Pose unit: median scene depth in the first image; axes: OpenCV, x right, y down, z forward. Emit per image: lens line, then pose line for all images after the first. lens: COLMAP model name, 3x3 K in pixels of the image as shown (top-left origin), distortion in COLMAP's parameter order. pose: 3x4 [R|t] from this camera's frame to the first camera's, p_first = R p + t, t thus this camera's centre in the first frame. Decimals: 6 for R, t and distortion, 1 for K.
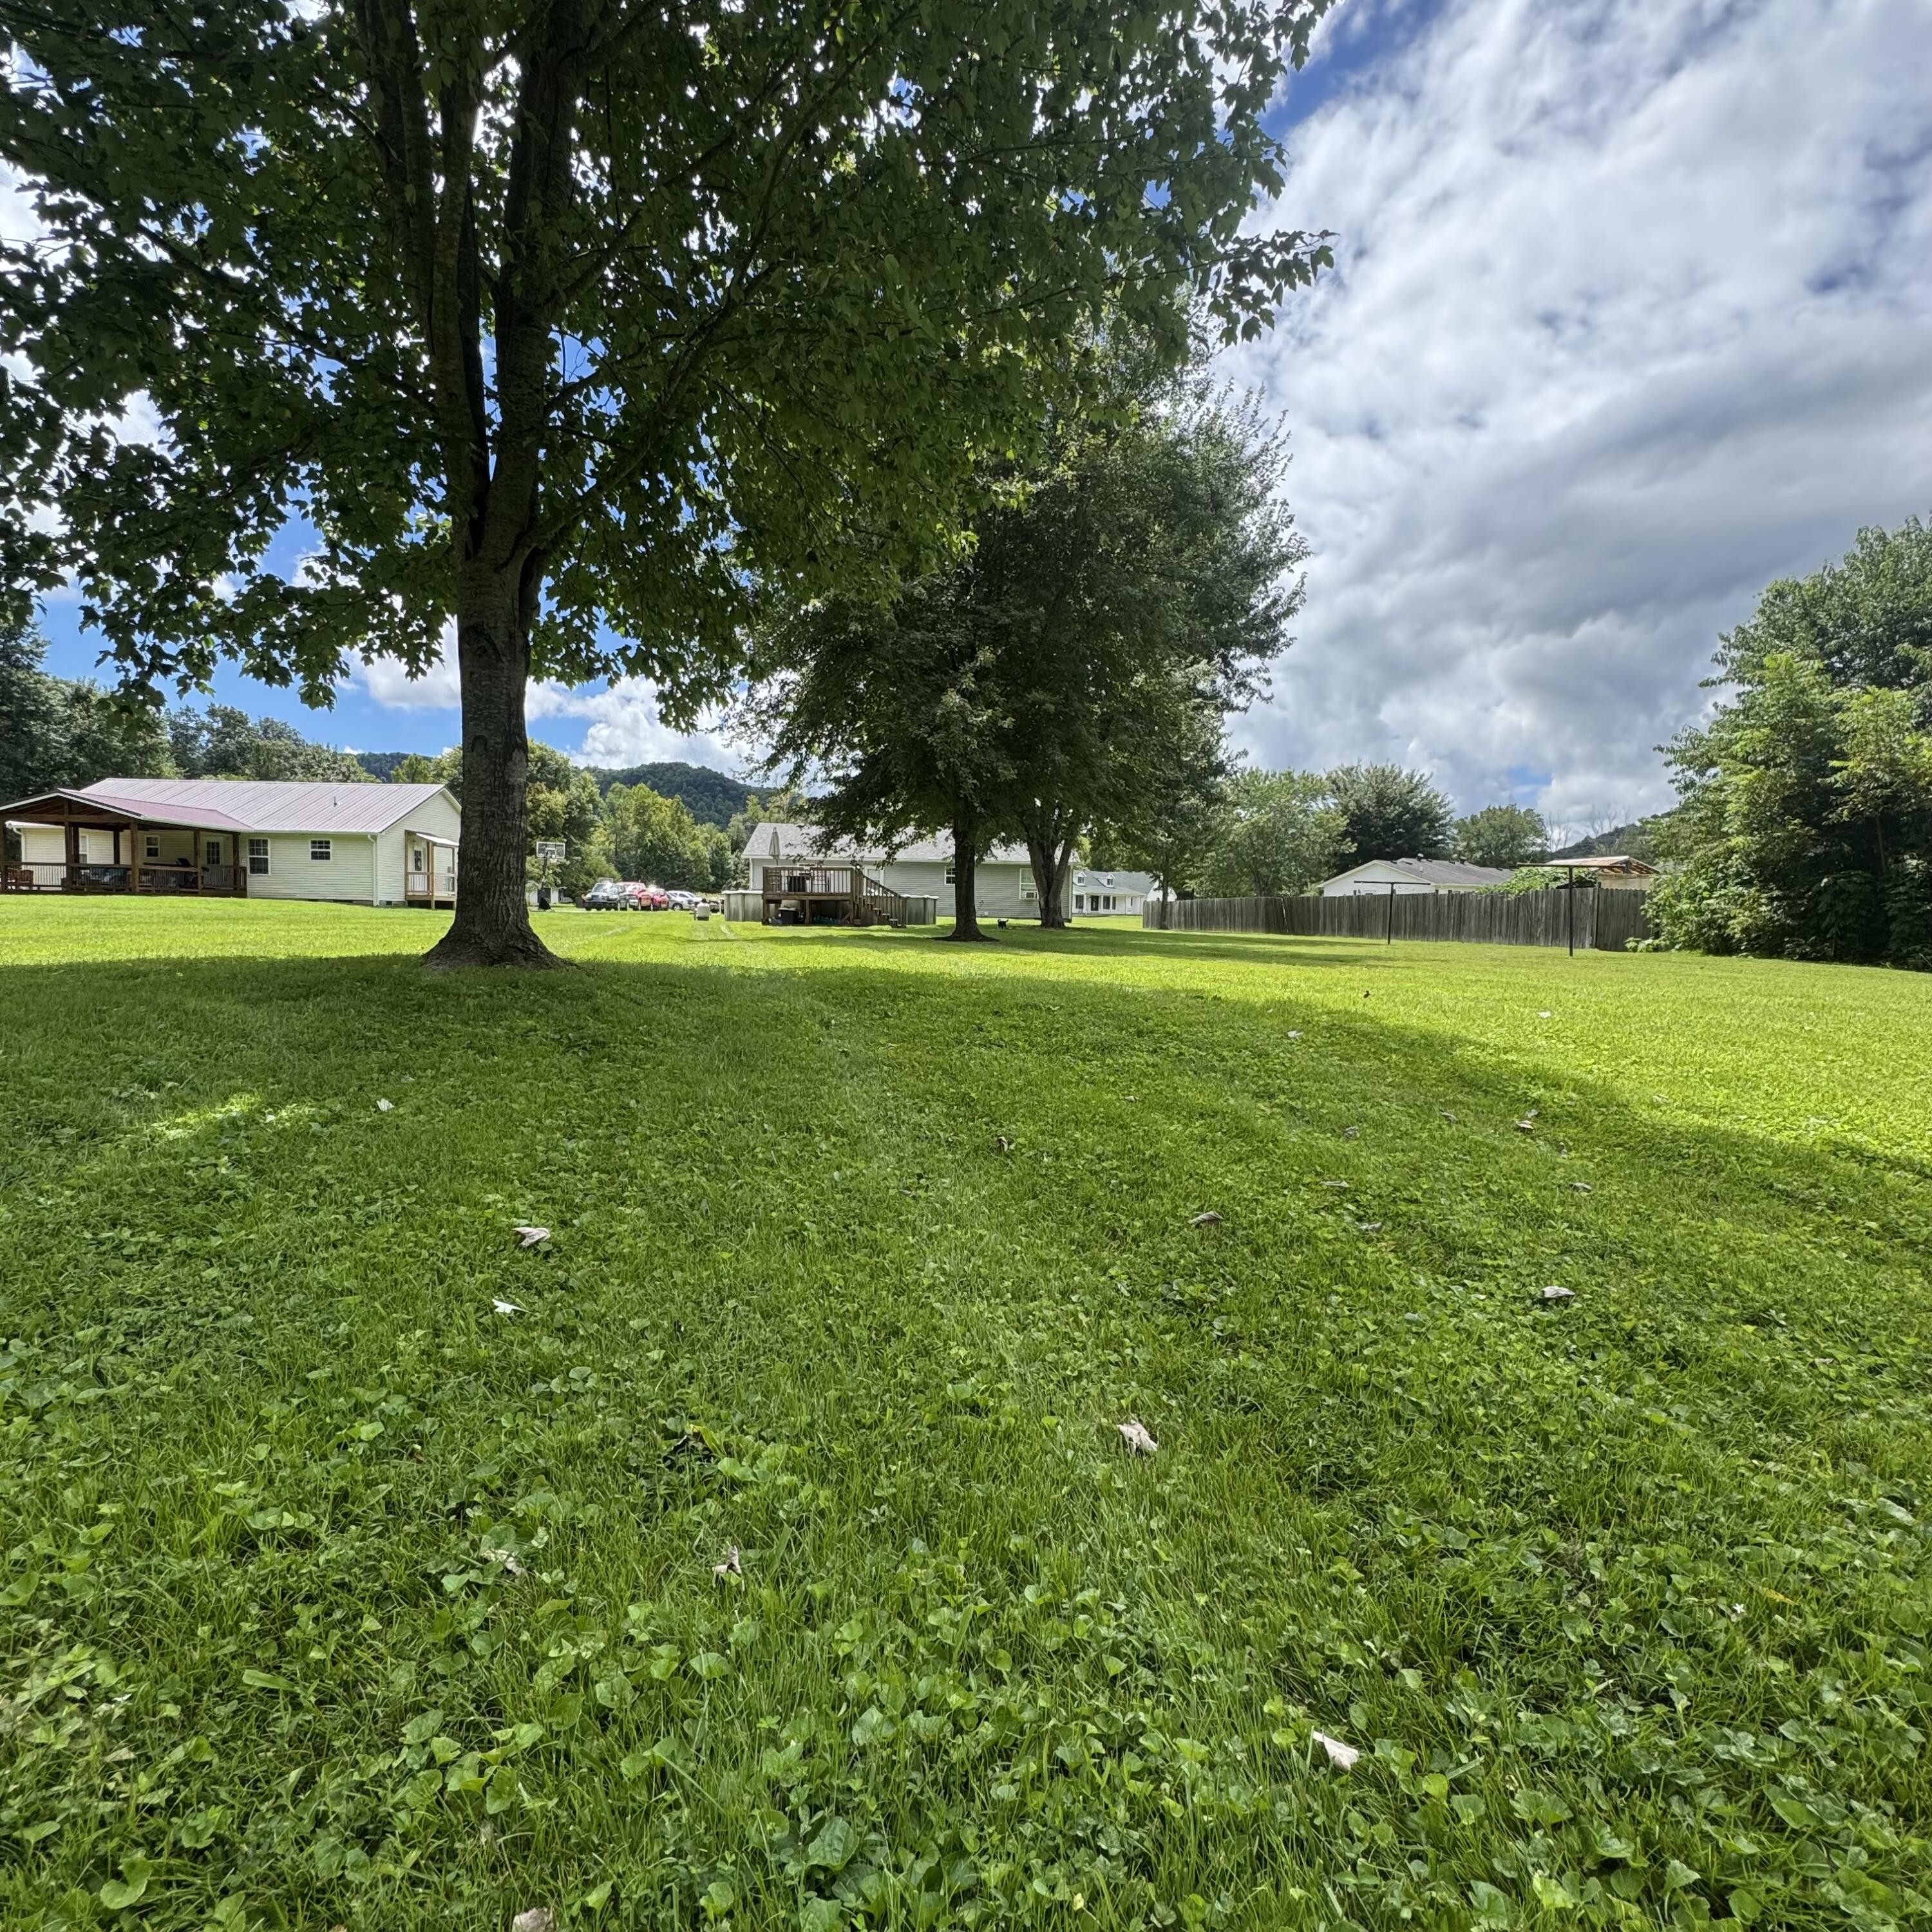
lens RADIAL K [[1029.9, 0, 971.8], [0, 1029.9, 961.6], [0, 0, 1]] dist [-0.004090, 0.001236]
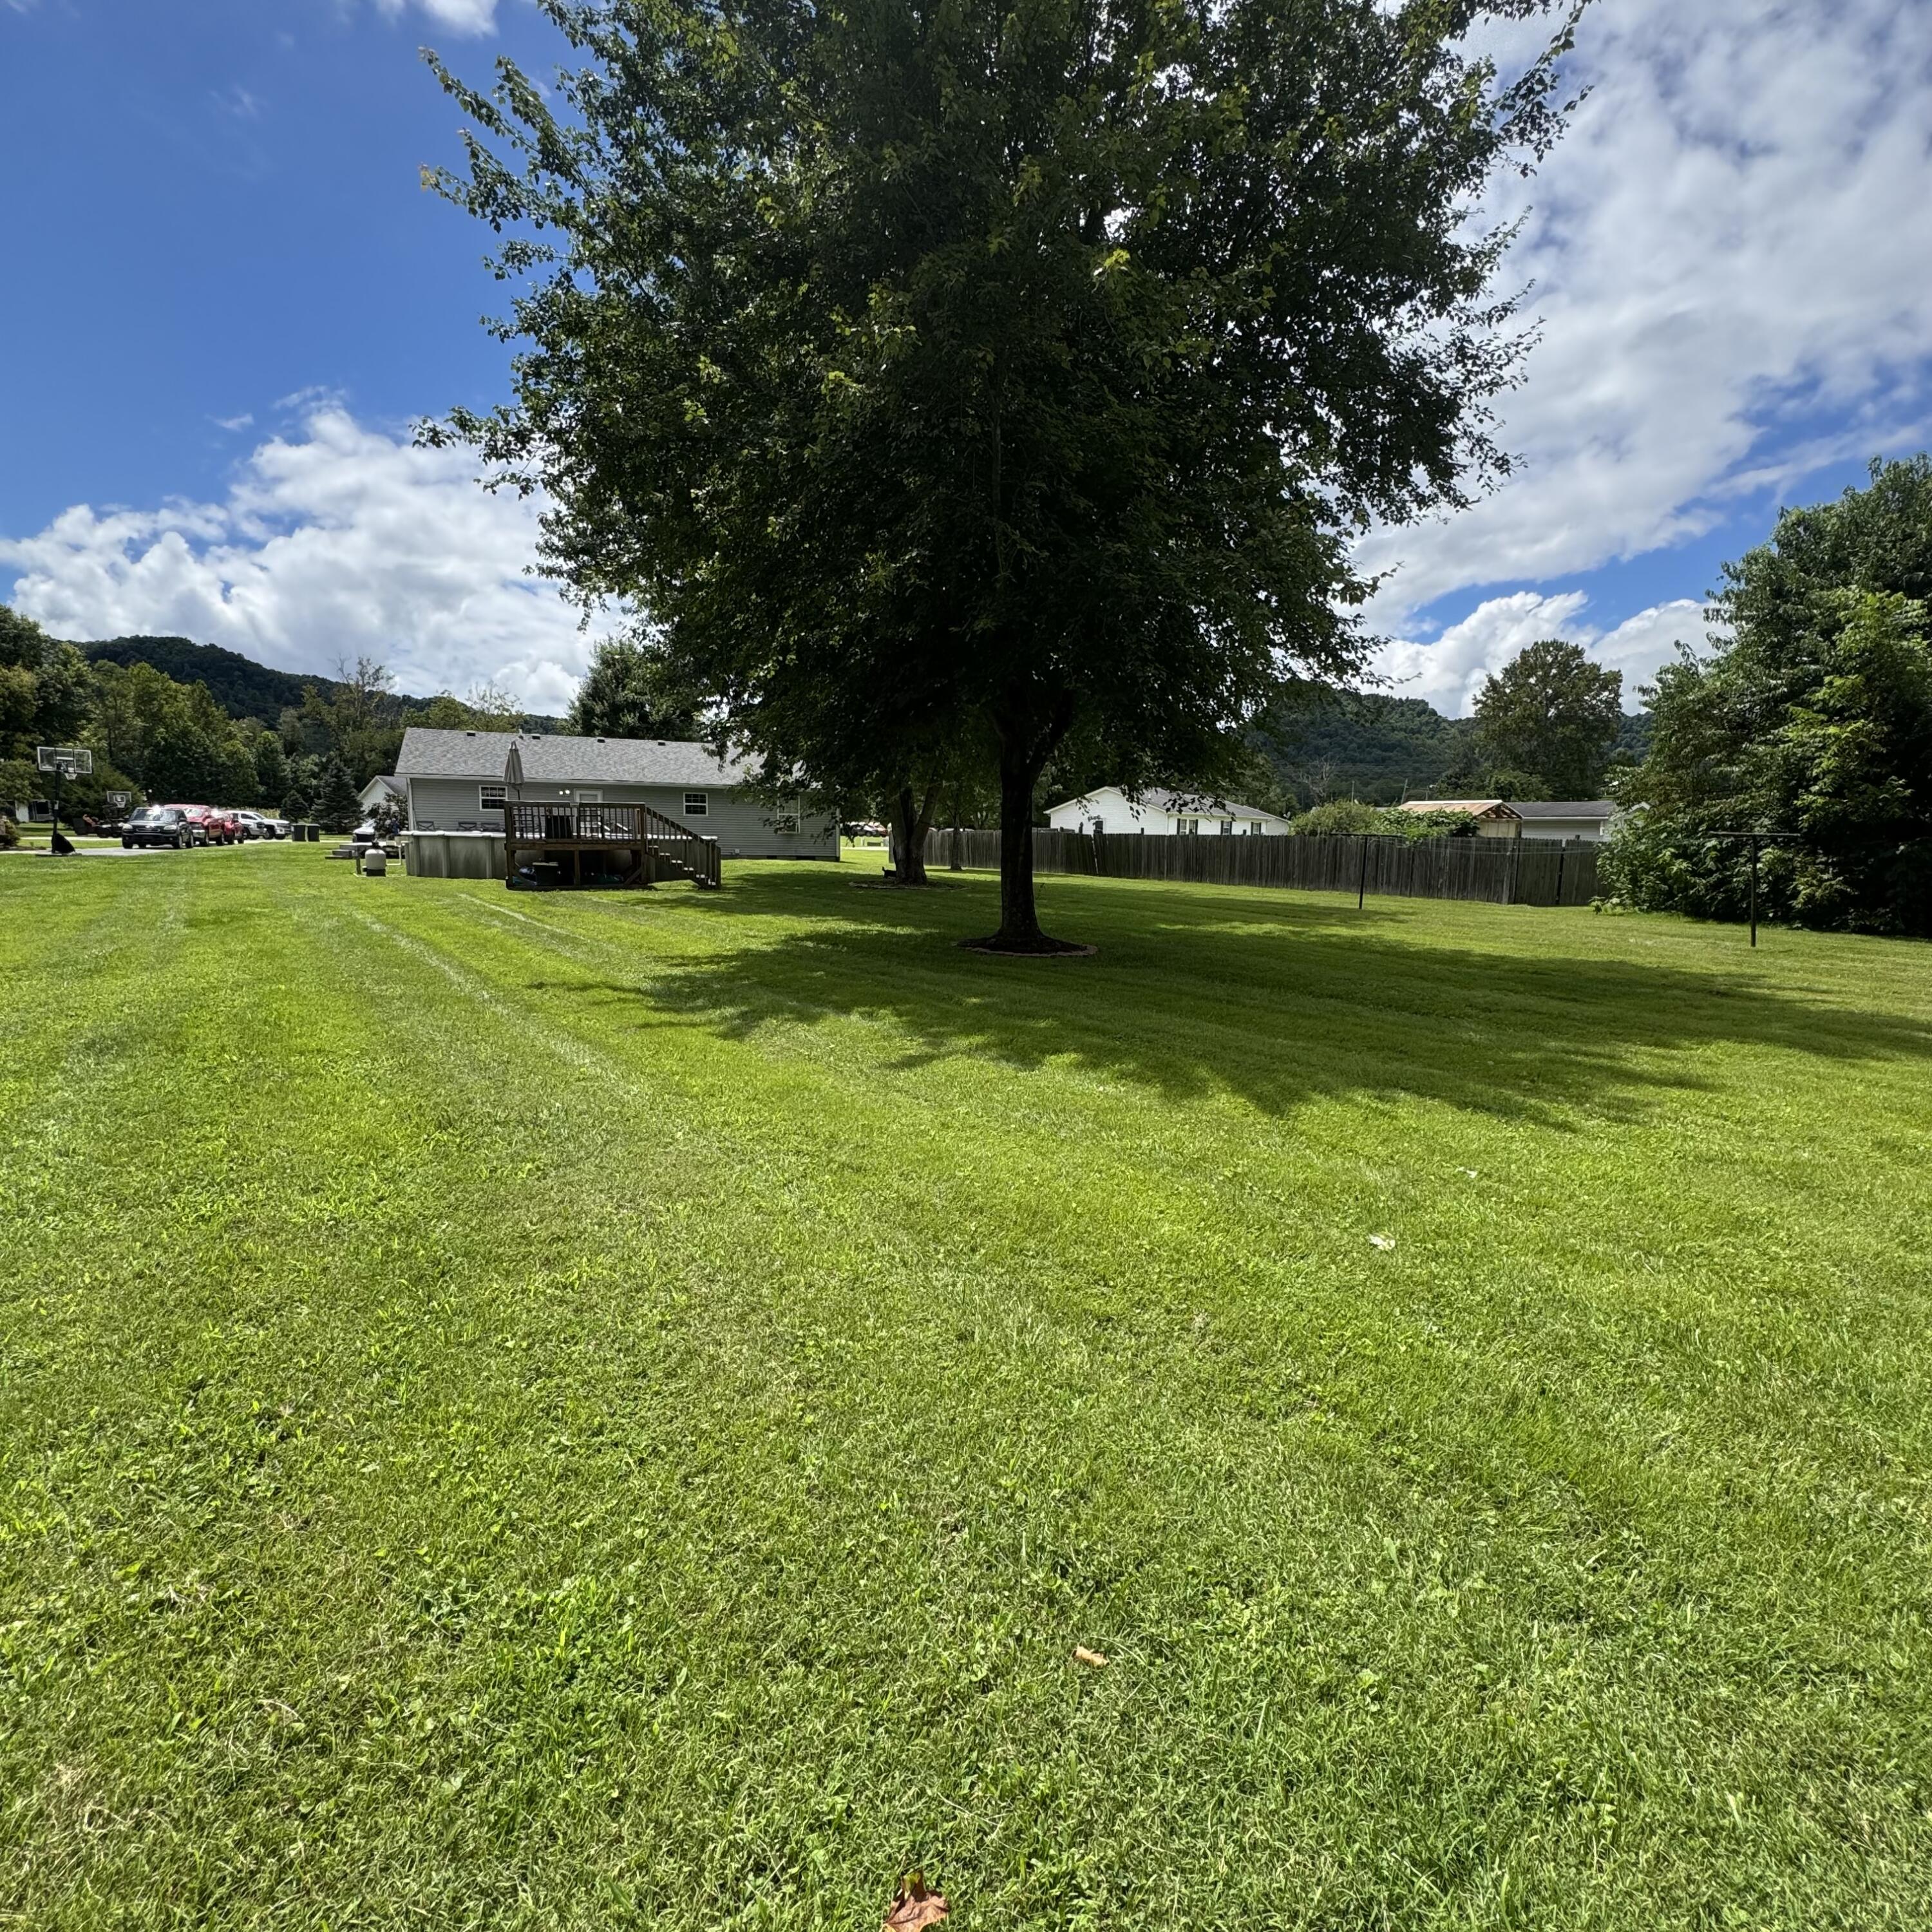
lens RADIAL K [[1029.9, 0, 959.7], [0, 1029.9, 973.4], [0, 0, 1]] dist [-0.004090, 0.001236]
pose [[0.934913, -0.049766, 0.351370, -0.089697], [0.015726, 0.994956, 0.099076, -0.022968], [-0.354528, -0.087102, 0.930980, 0.139653]]
